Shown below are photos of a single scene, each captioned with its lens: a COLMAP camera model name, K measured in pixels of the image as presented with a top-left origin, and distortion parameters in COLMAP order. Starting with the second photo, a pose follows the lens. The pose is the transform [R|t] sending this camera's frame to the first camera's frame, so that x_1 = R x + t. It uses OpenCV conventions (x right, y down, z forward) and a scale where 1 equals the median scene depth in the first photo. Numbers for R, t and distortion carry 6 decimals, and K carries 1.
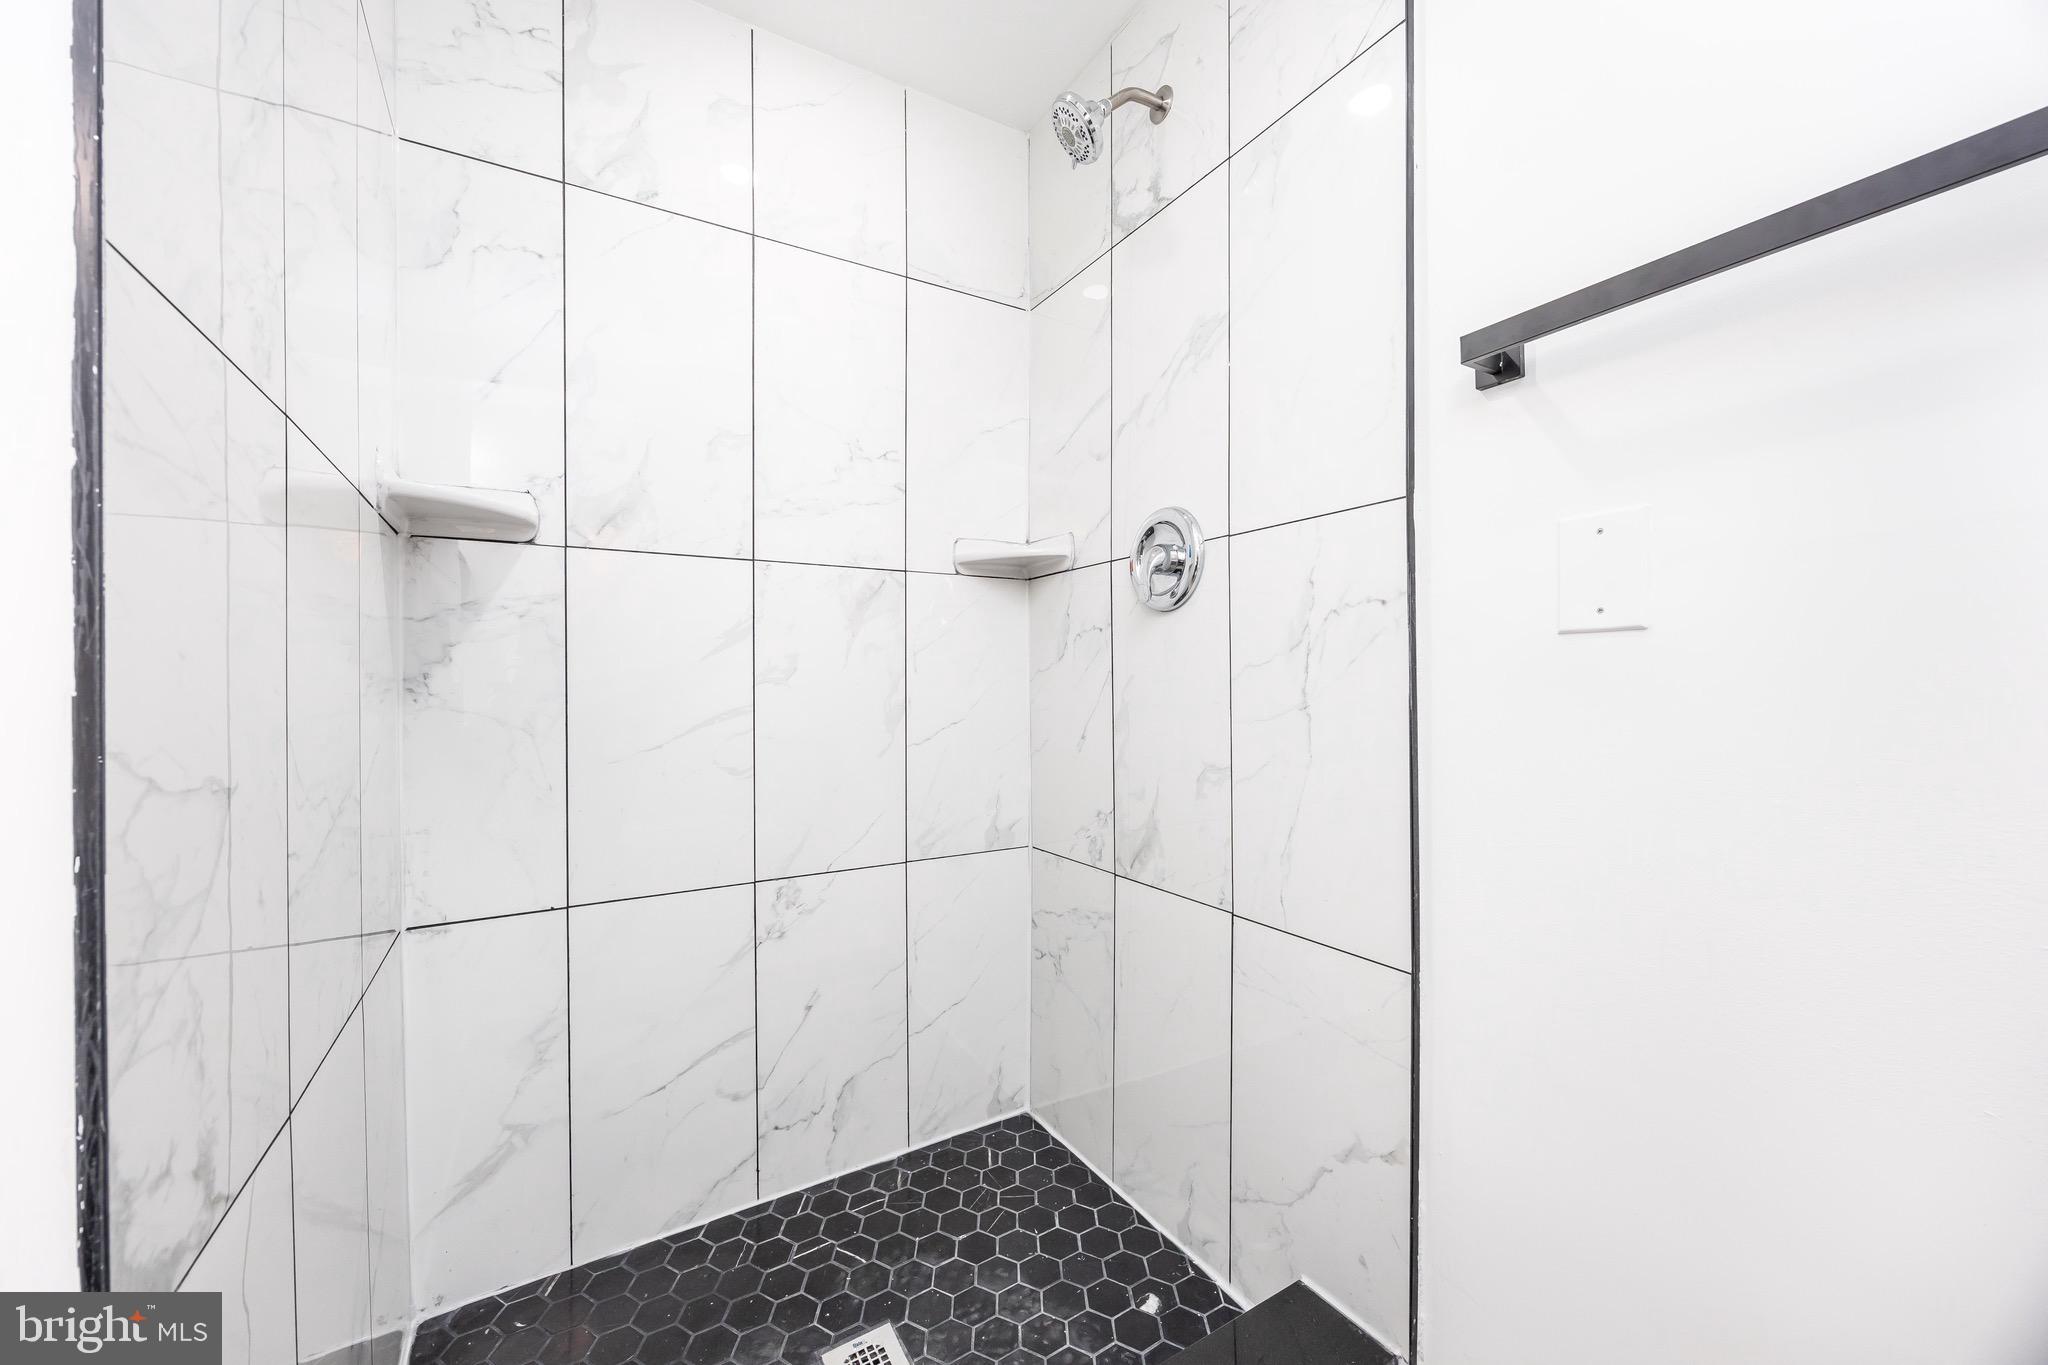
lens RADIAL K [[772.4, 0, 1021.9], [0, 772.4, 684.1], [0, 0, 1]] dist [-0.005882, -0.000021]
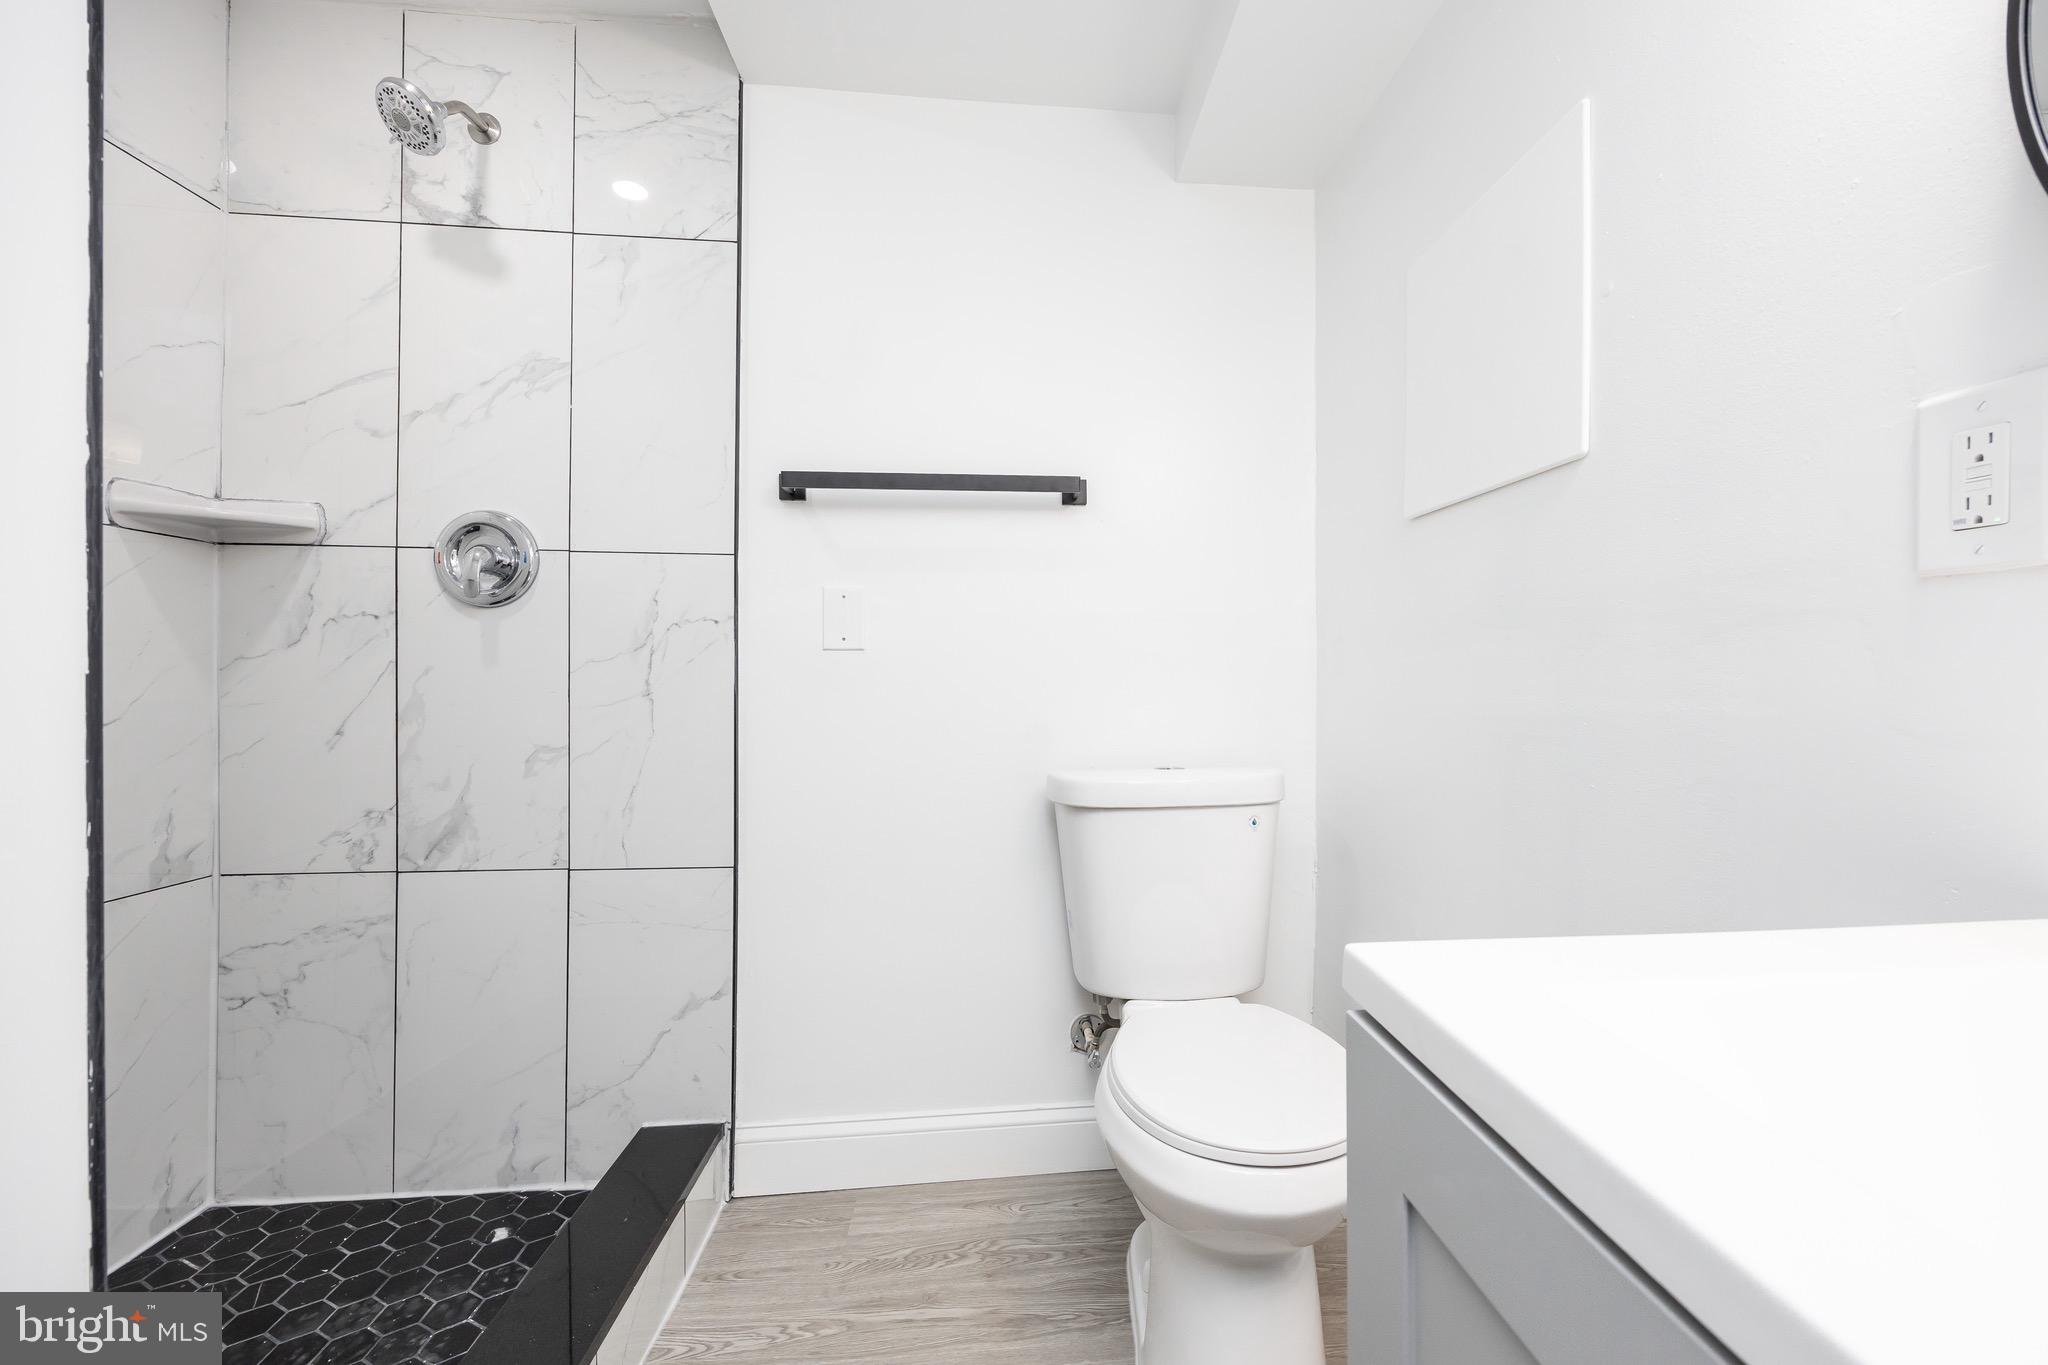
lens RADIAL K [[838.7, 0, 1027.7], [0, 838.7, 673.4], [0, 0, 1]] dist [-0.001721, 0.000022]
pose [[0.476359, 0.014578, 0.879130, -0.468196], [-0.007916, 0.999893, -0.012291, 0.005441], [-0.879215, -0.001105, 0.476423, -0.209410]]
